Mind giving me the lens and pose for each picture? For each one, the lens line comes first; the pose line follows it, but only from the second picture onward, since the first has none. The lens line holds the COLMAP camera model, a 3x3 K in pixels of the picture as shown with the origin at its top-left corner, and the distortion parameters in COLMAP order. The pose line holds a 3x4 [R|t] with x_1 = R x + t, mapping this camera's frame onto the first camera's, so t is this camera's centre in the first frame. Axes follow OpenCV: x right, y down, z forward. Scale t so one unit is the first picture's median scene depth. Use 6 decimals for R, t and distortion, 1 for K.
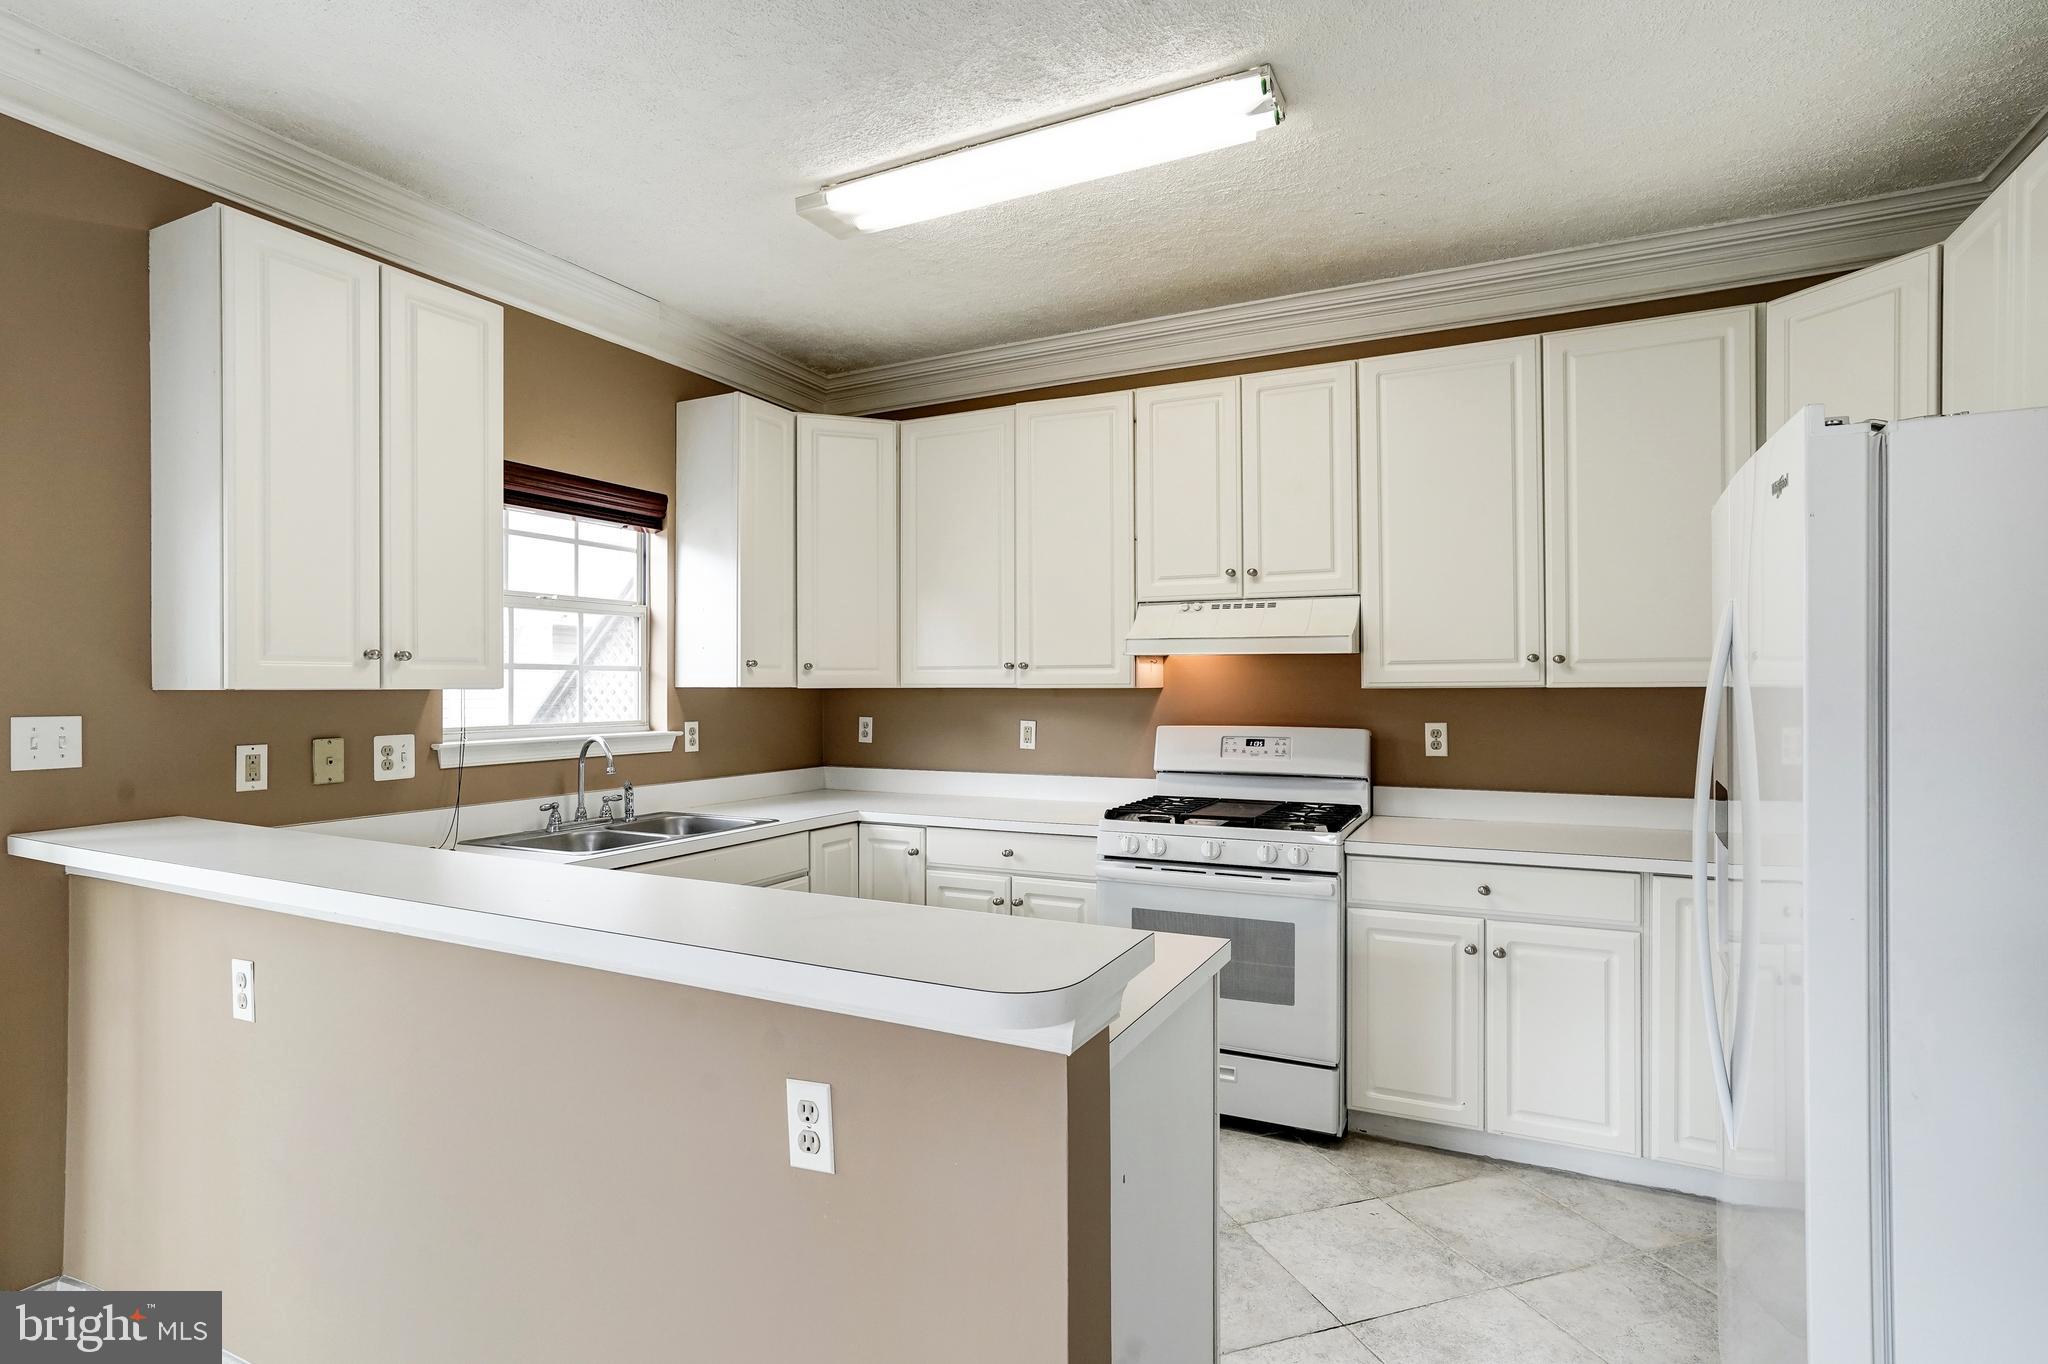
lens RADIAL K [[1029.0, 0, 1035.7], [0, 1029.0, 687.2], [0, 0, 1]] dist [-0.020282, 0.009637]
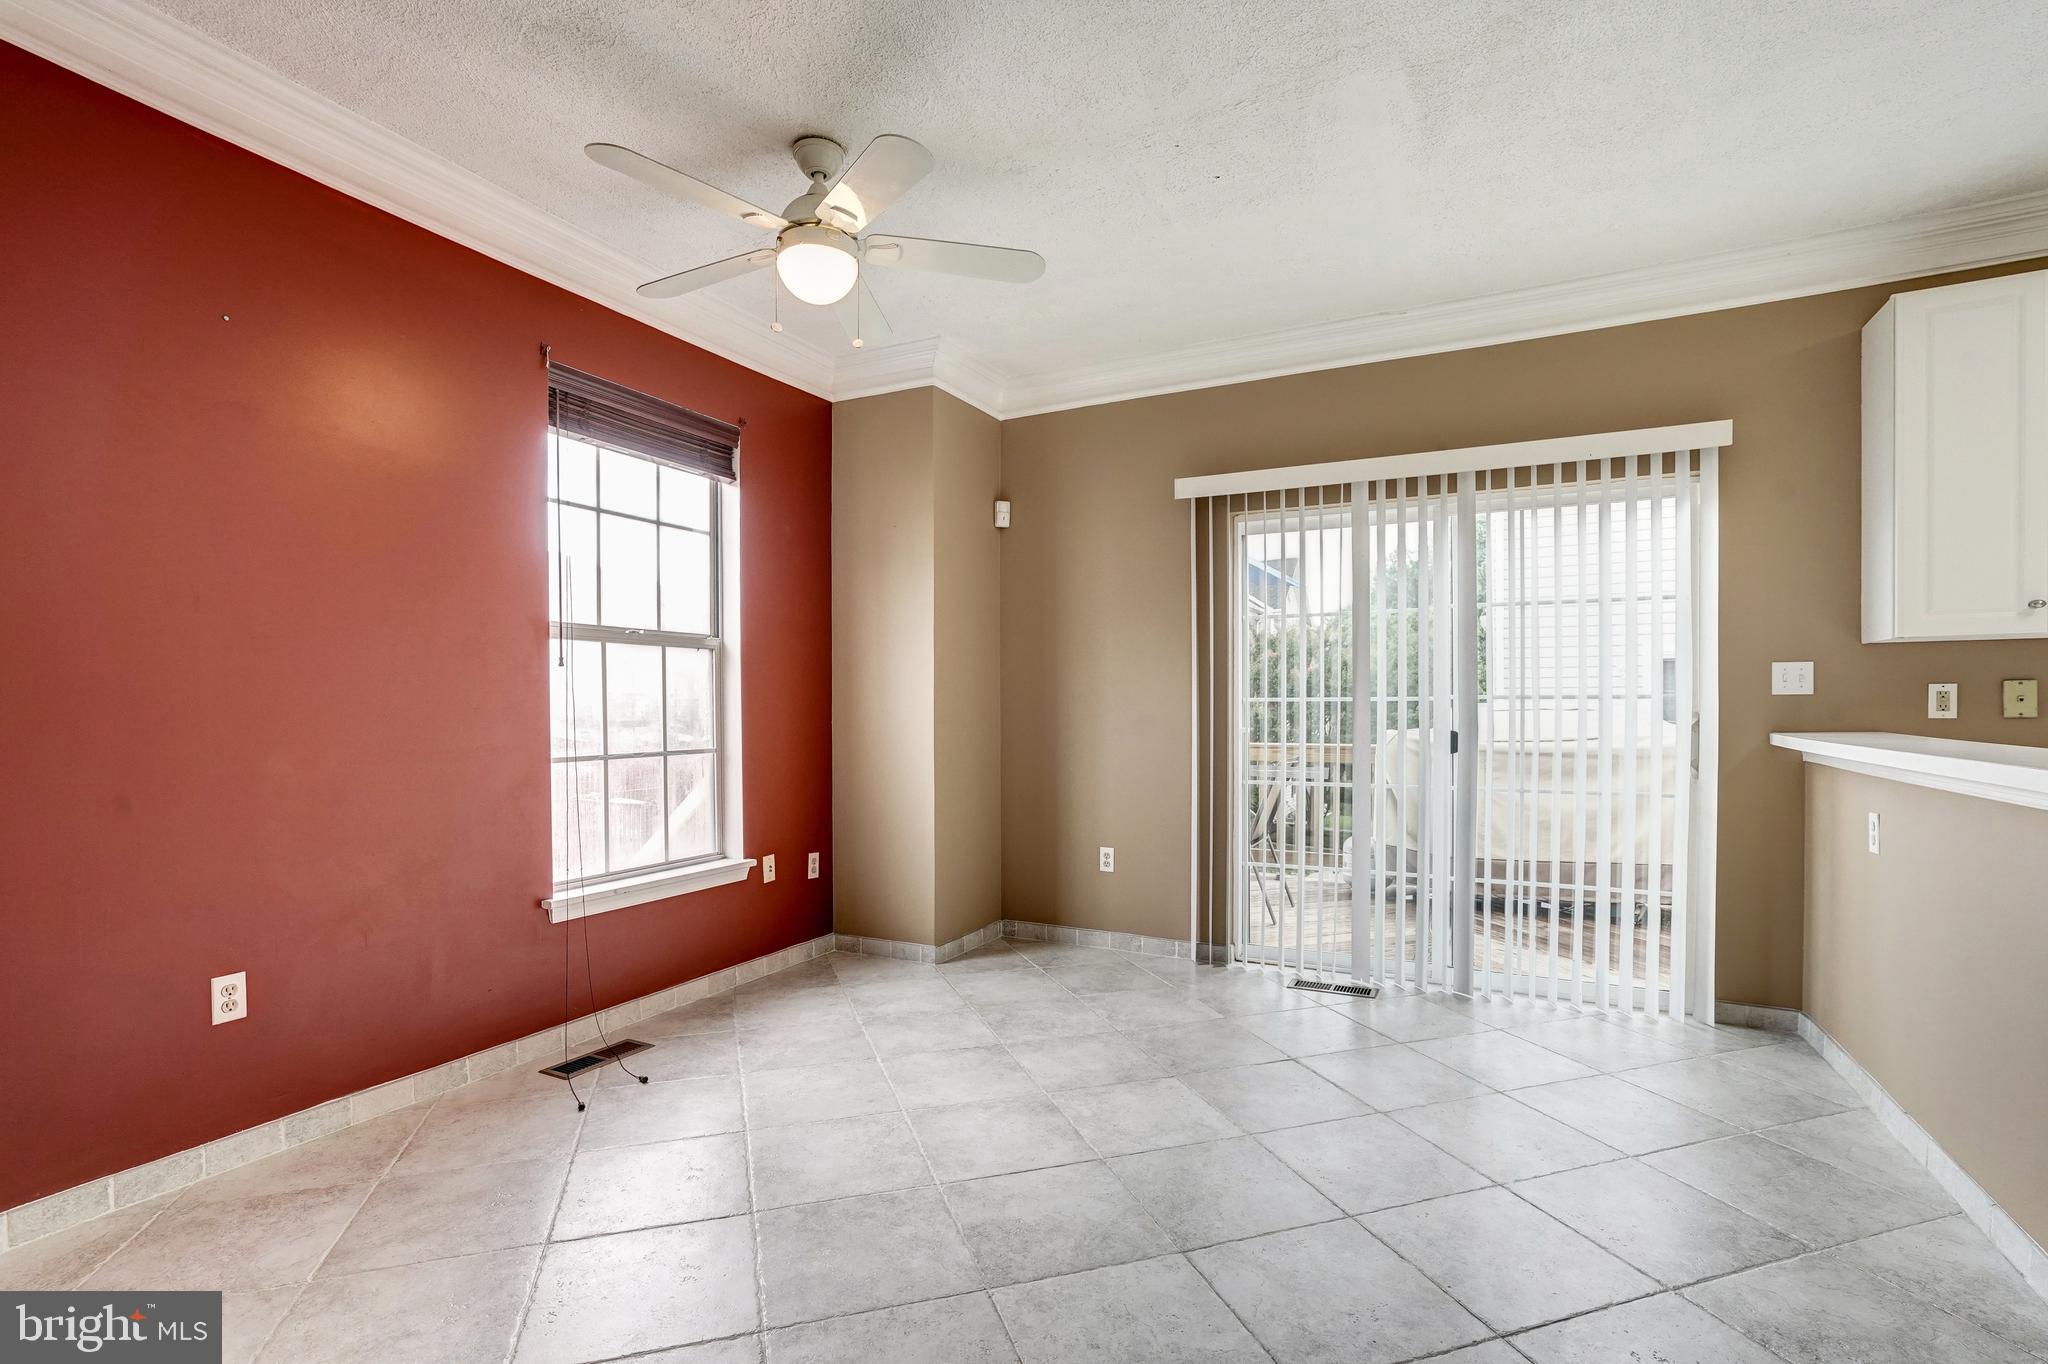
lens RADIAL K [[946.2, 0, 1003.8], [0, 946.2, 710.1], [0, 0, 1]] dist [-0.037564, 0.013581]
pose [[-0.040310, 0.004102, -0.999179, 0.378963], [0.005136, 0.999979, 0.003898, 0.064087], [0.999174, -0.004975, -0.040330, -0.132003]]
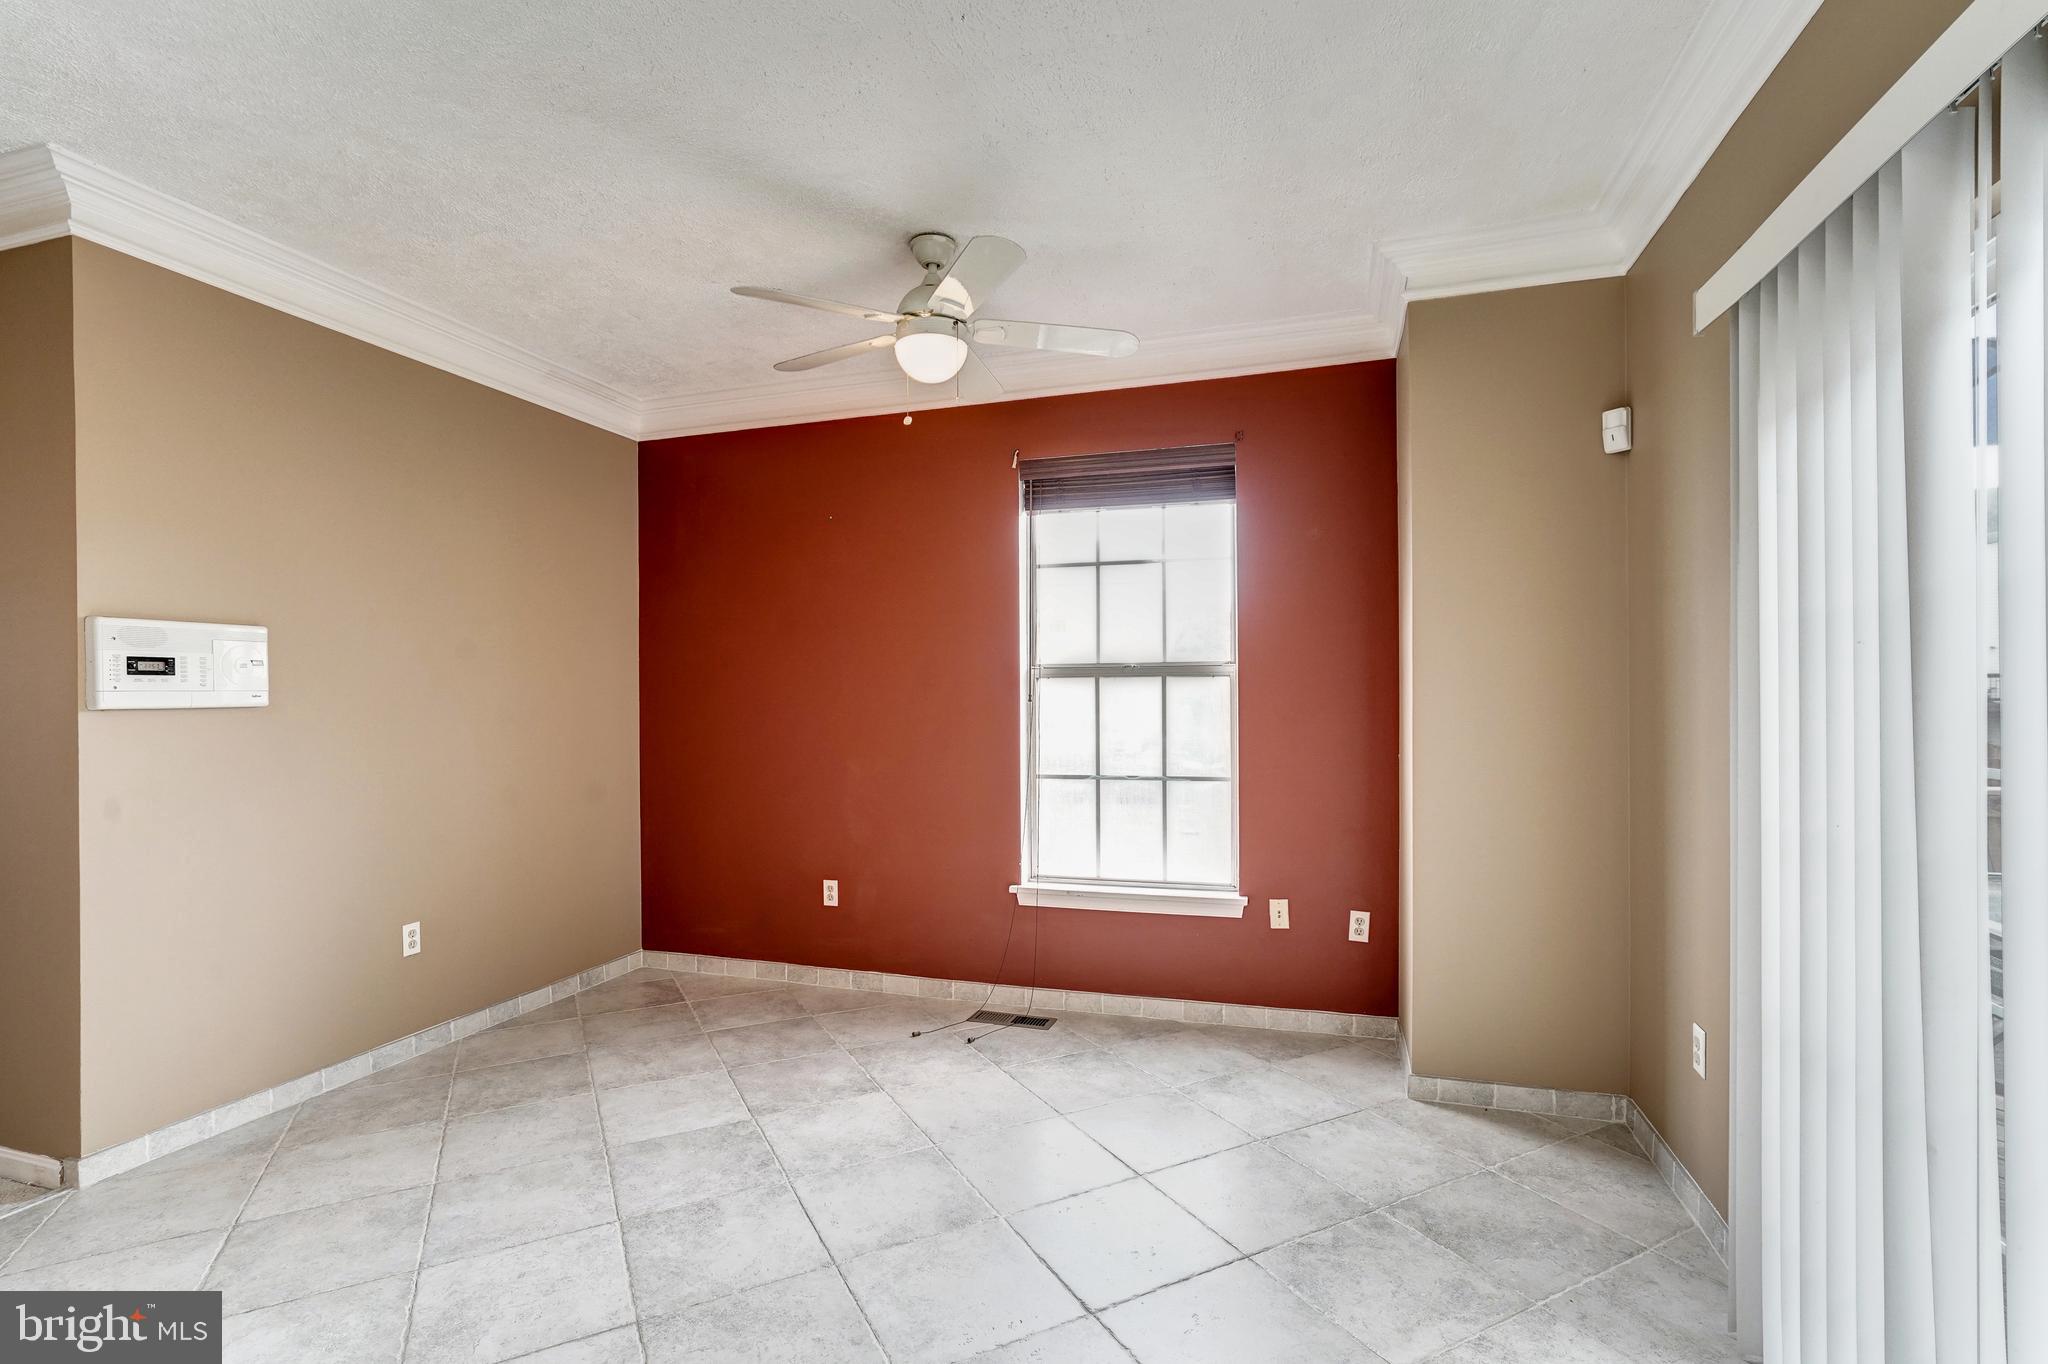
lens RADIAL K [[946.2, 0, 1022.7], [0, 946.2, 696.0], [0, 0, 1]] dist [-0.037564, 0.013581]
pose [[-0.990135, 0.005682, -0.140002, -0.398376], [0.006566, 0.999961, -0.005857, 0.018752], [0.139963, -0.006719, -0.990134, 0.594683]]
